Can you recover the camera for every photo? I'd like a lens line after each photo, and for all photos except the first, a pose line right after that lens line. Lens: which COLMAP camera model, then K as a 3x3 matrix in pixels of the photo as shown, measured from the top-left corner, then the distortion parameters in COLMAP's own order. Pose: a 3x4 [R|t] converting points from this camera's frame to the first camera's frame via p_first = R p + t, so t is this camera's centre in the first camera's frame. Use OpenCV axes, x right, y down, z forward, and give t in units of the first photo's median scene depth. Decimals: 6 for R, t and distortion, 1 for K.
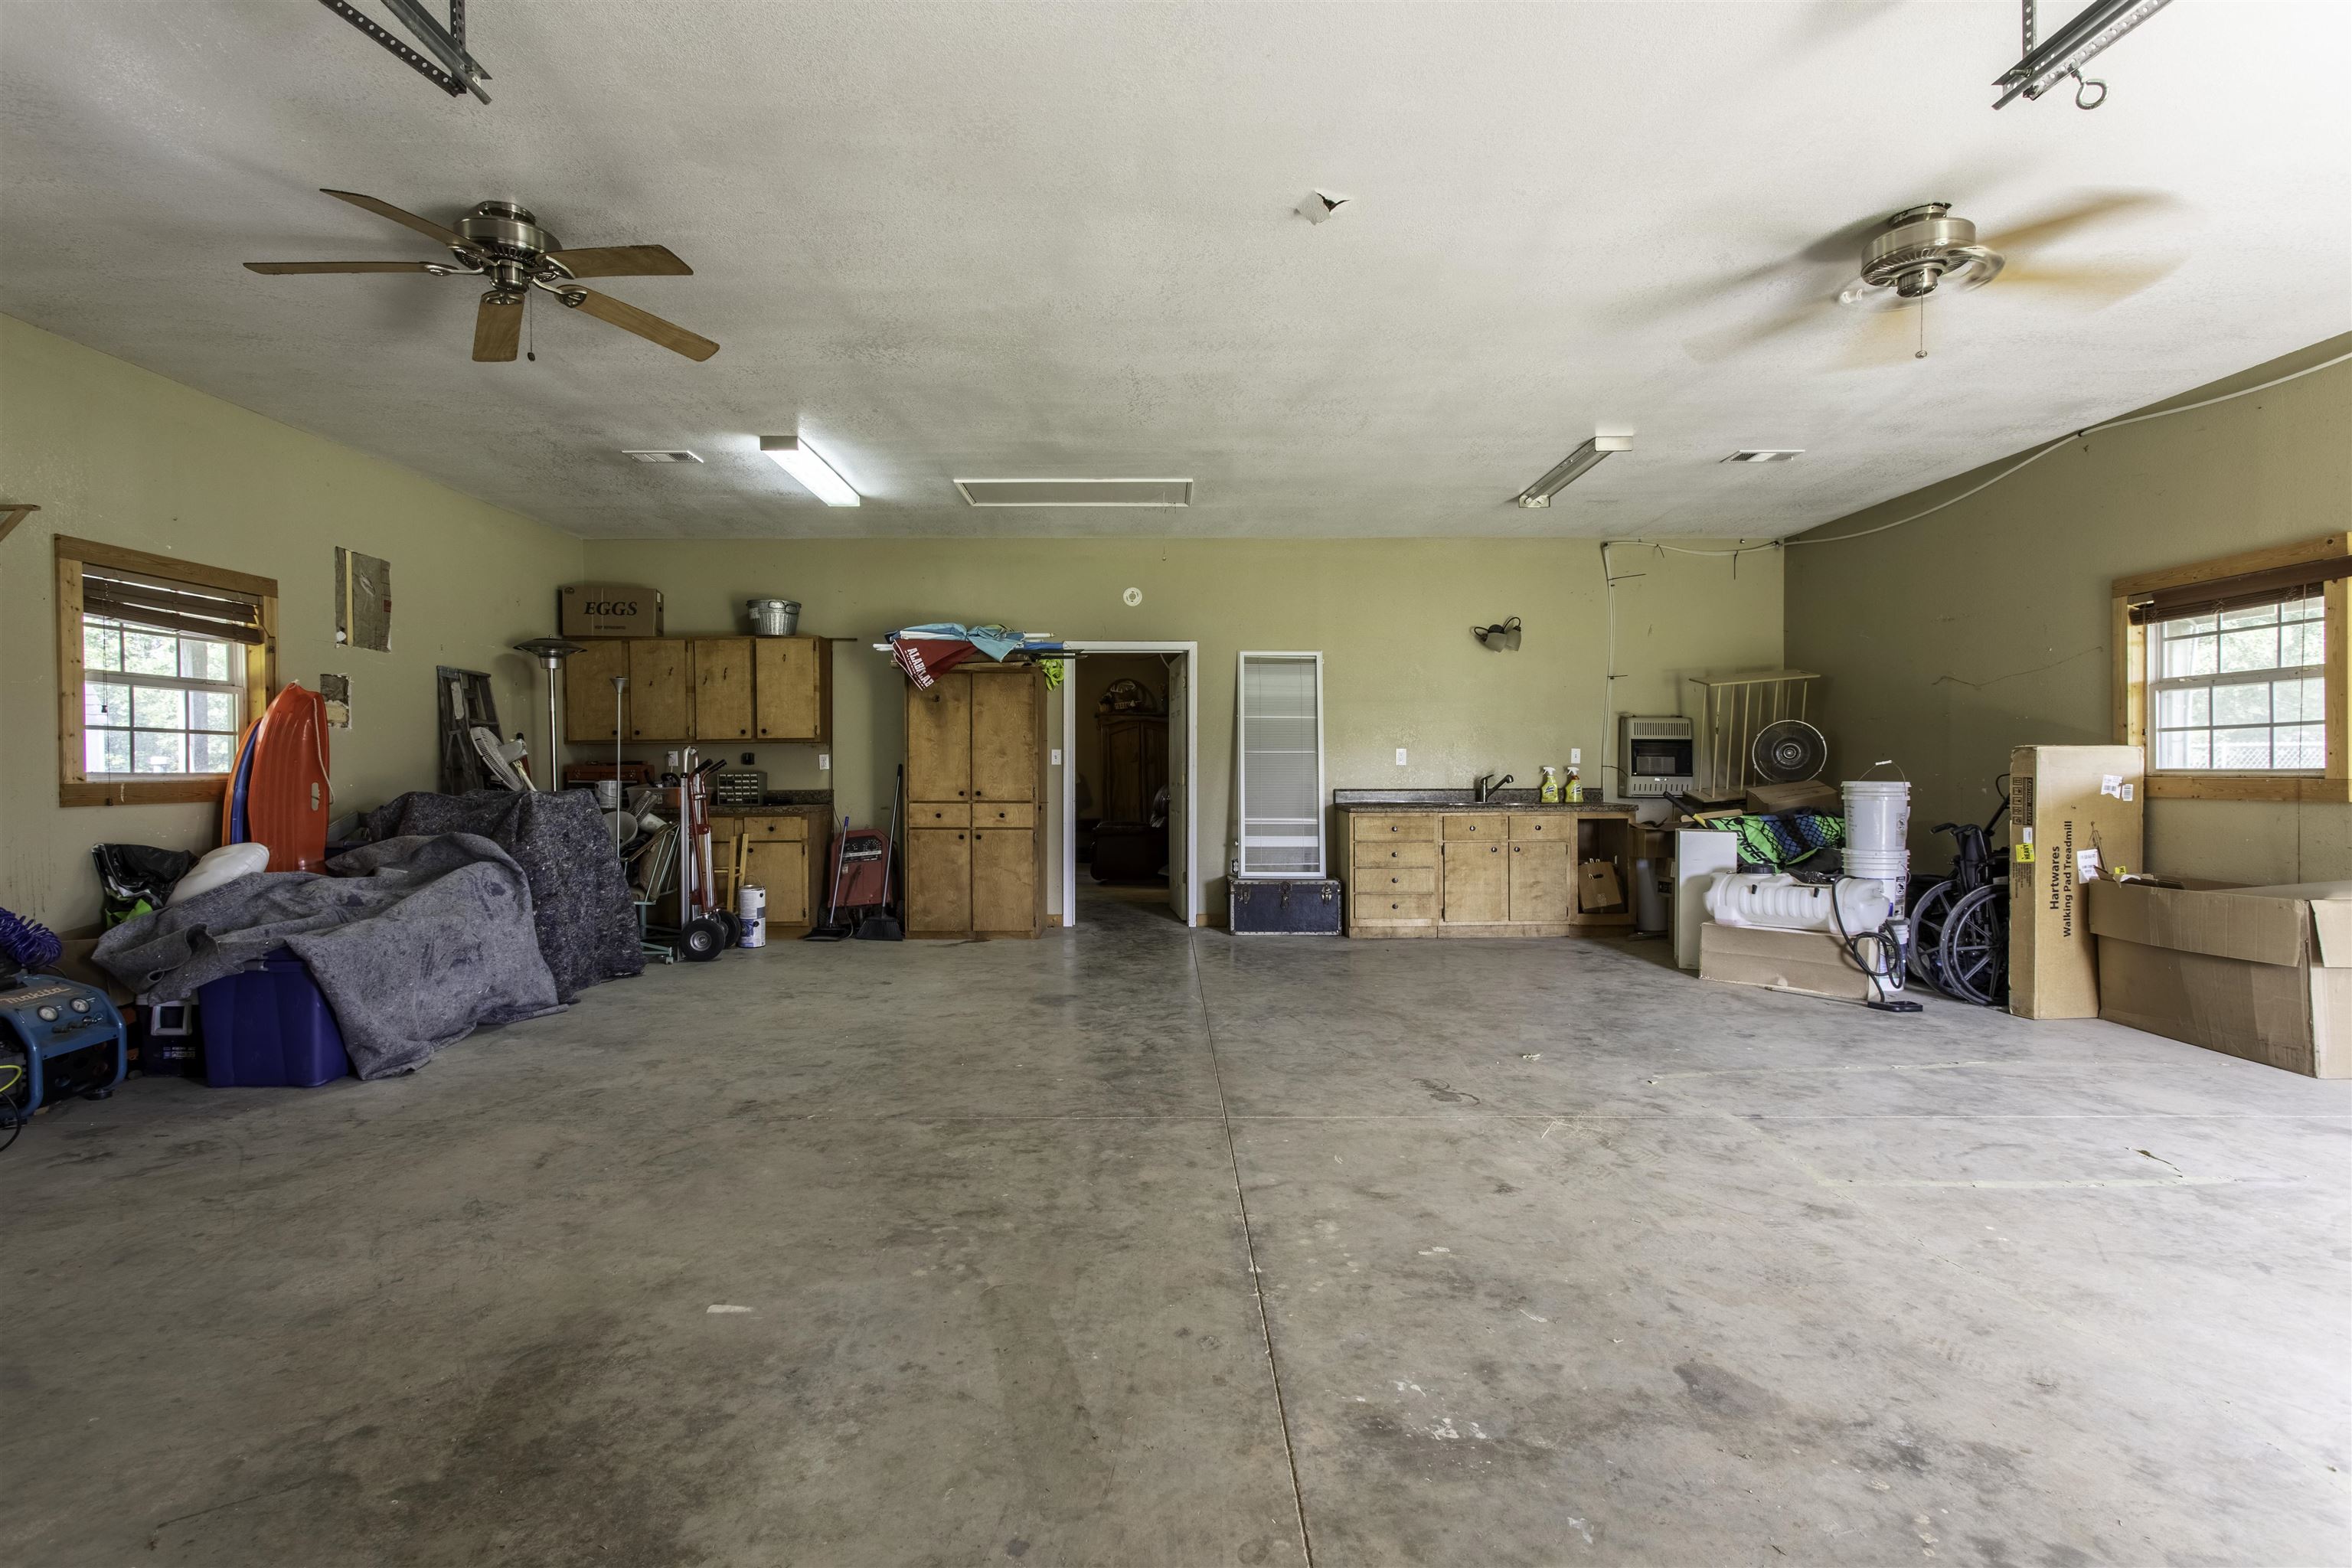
lens RADIAL K [[1118.4, 0, 1167.6], [0, 1118.4, 786.2], [0, 0, 1]] dist [0.000329, 0.001986]
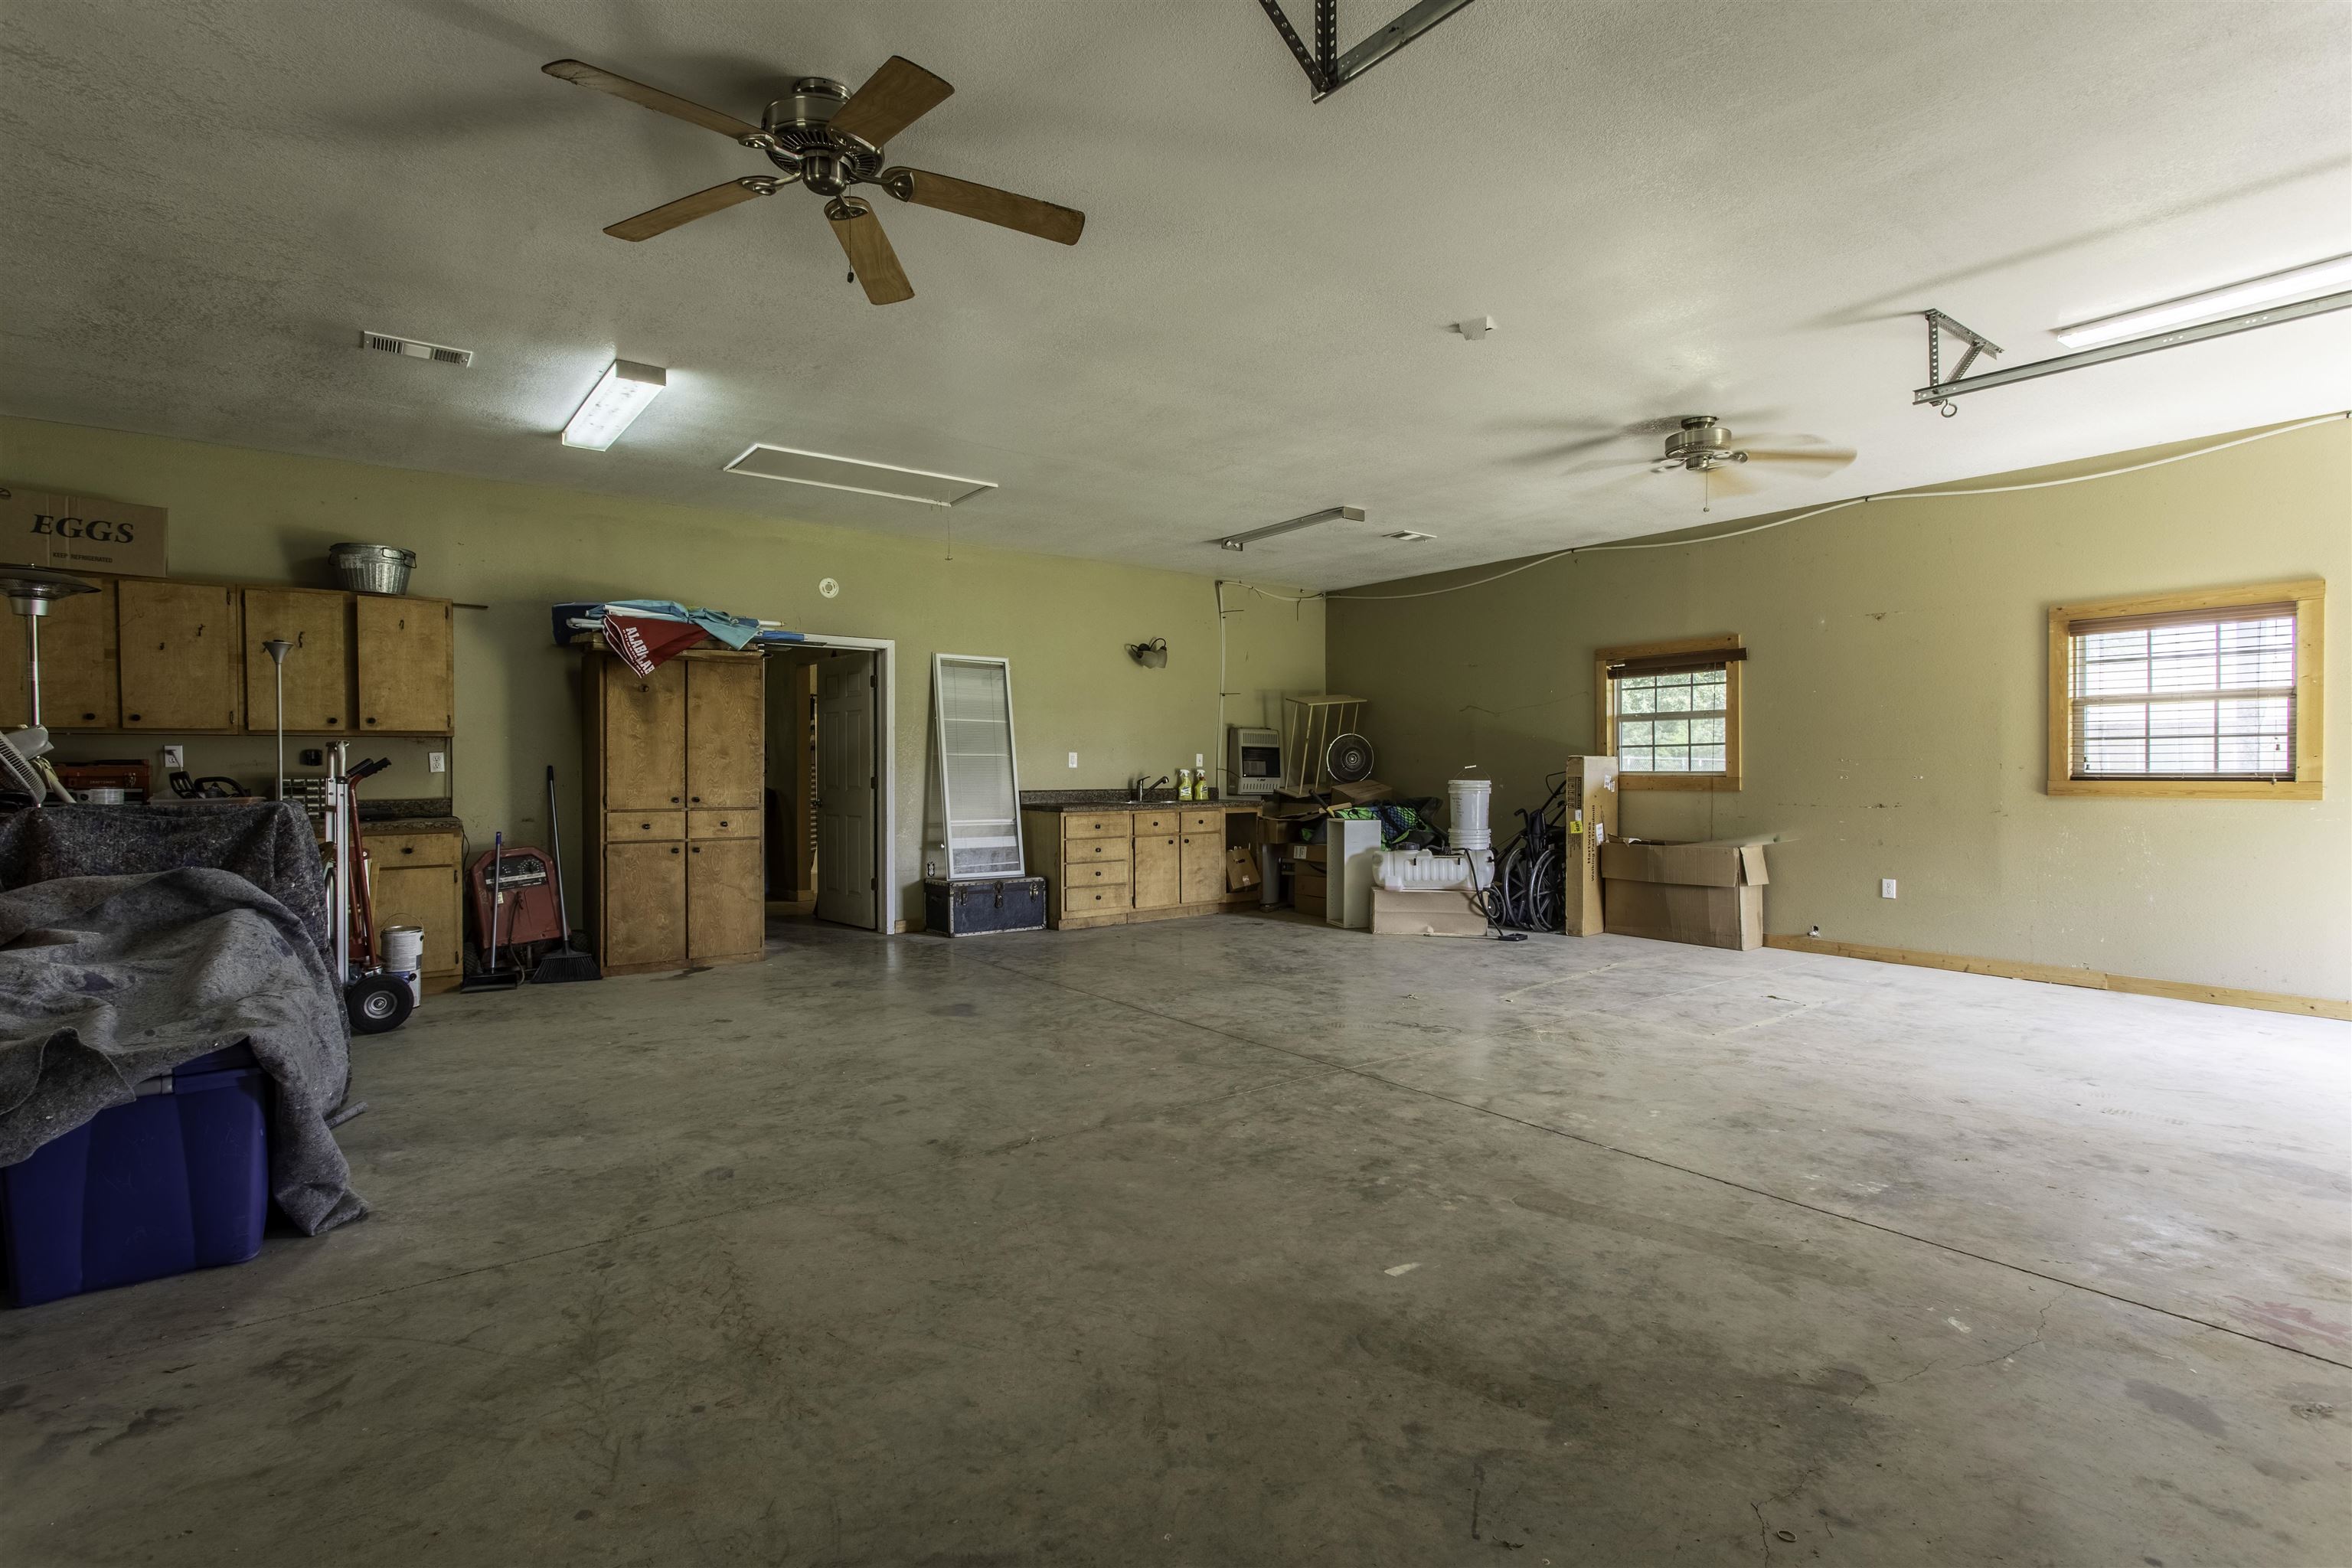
lens RADIAL K [[1118.4, 0, 1172.6], [0, 1118.4, 780.1], [0, 0, 1]] dist [0.000329, 0.001986]
pose [[0.799292, -0.004594, 0.600925, -0.575657], [0.009446, 0.999943, -0.004920, -0.001174], [-0.600869, 0.009608, 0.799290, 0.124795]]
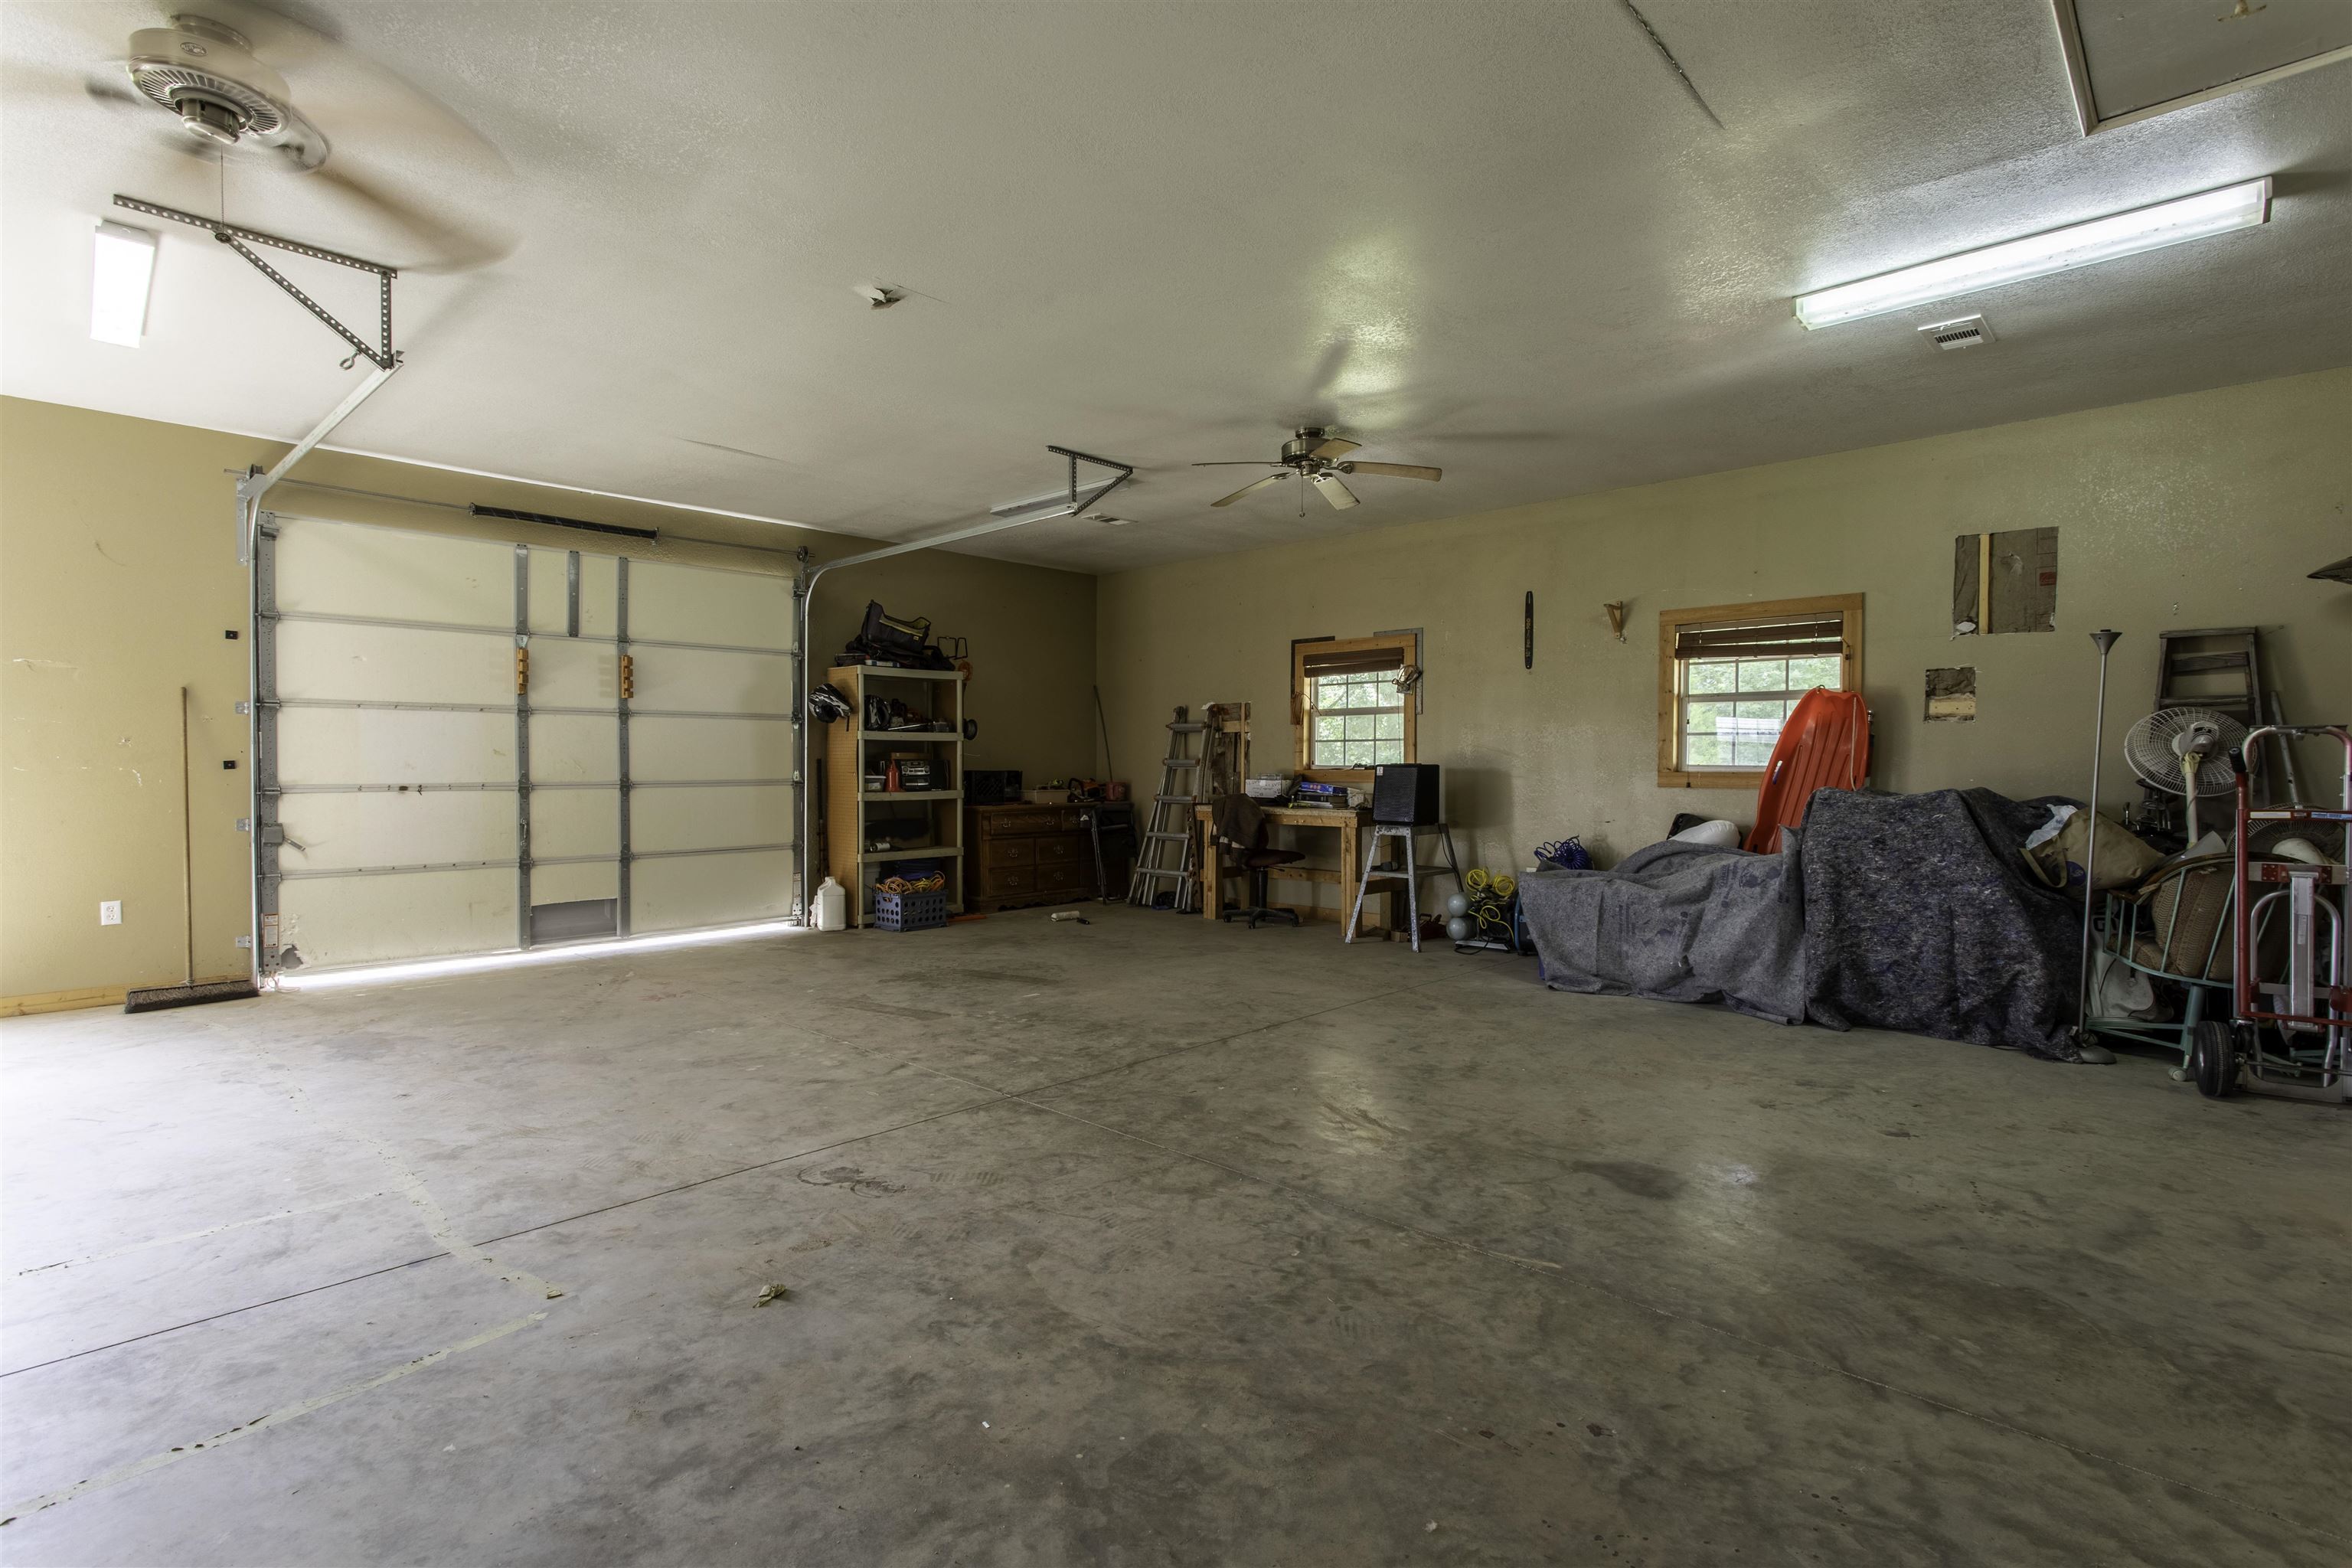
lens RADIAL K [[1118.4, 0, 1154.6], [0, 1118.4, 778.6], [0, 0, 1]] dist [0.000329, 0.001986]
pose [[-0.704203, 0.012132, -0.709895, 0.508240], [-0.010306, 0.999574, 0.027305, -0.023862], [0.709924, 0.026544, -0.703778, 1.326872]]
